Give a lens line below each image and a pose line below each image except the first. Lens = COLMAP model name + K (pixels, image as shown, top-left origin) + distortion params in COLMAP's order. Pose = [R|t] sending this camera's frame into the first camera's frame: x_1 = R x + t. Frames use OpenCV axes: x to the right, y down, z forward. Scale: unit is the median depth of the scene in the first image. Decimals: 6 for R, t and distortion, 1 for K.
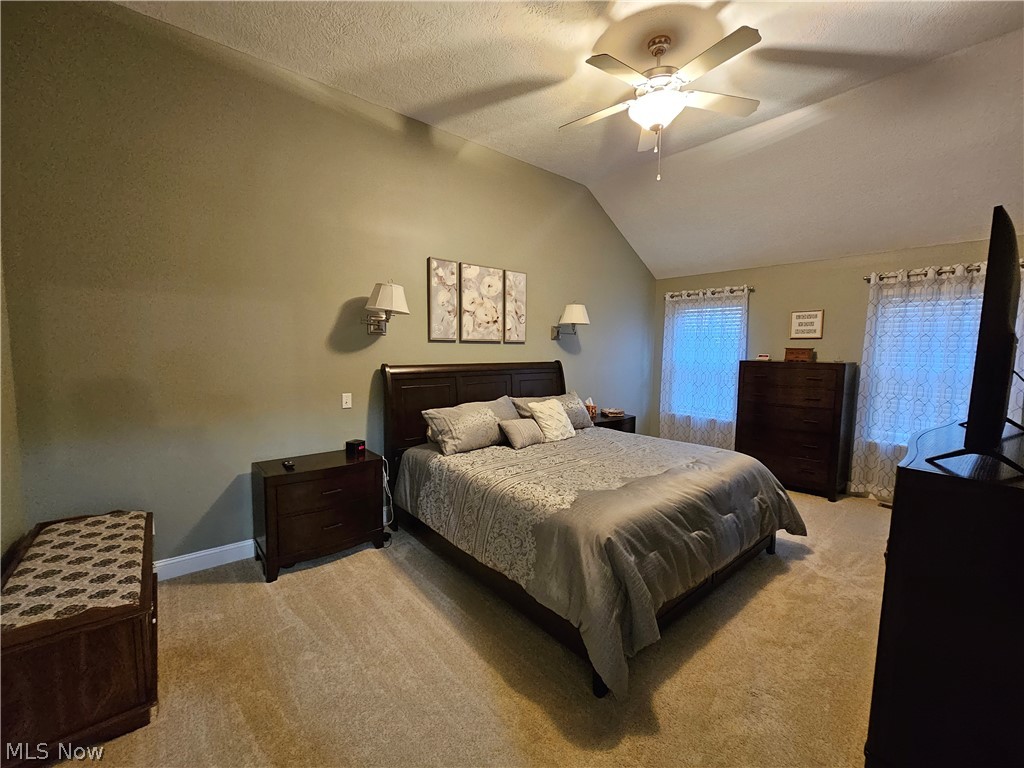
lens RADIAL K [[418.0, 0, 509.3], [0, 418.0, 381.7], [0, 0, 1]] dist [-0.000055, -0.000013]
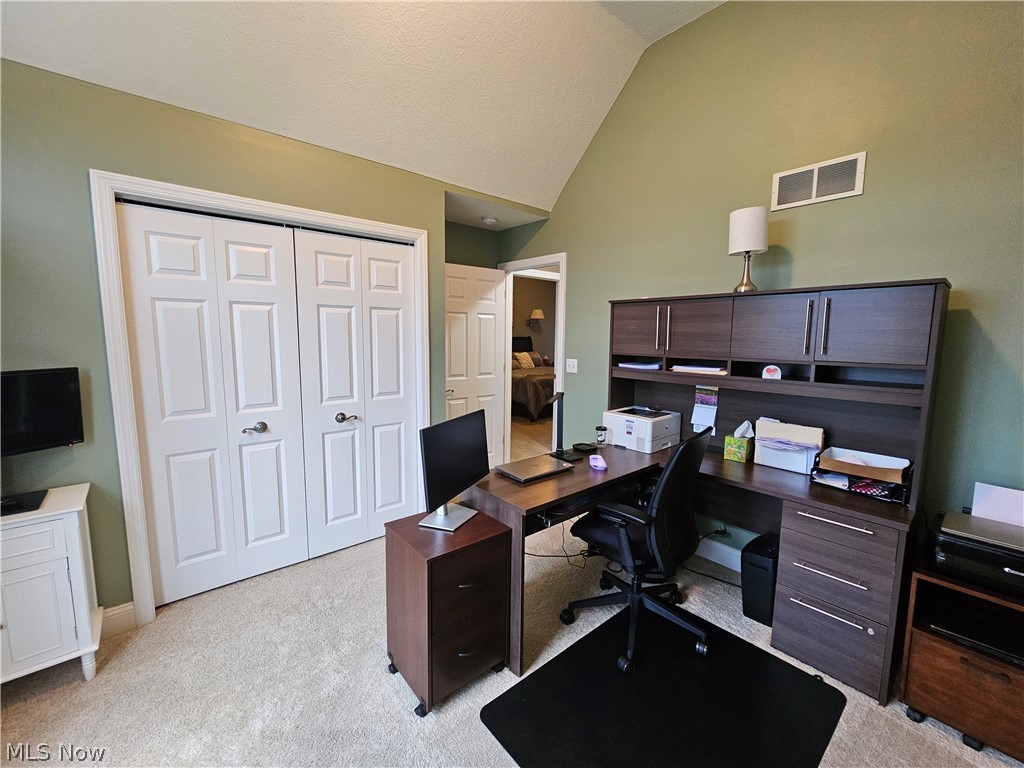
lens RADIAL K [[418.0, 0, 513.6], [0, 418.0, 384.1], [0, 0, 1]] dist [-0.000055, -0.000013]
pose [[0.999945, -0.004114, 0.009622, 0.017229], [0.003968, 0.999878, 0.015093, 0.158187], [-0.009683, -0.015054, 0.999840, -1.102495]]
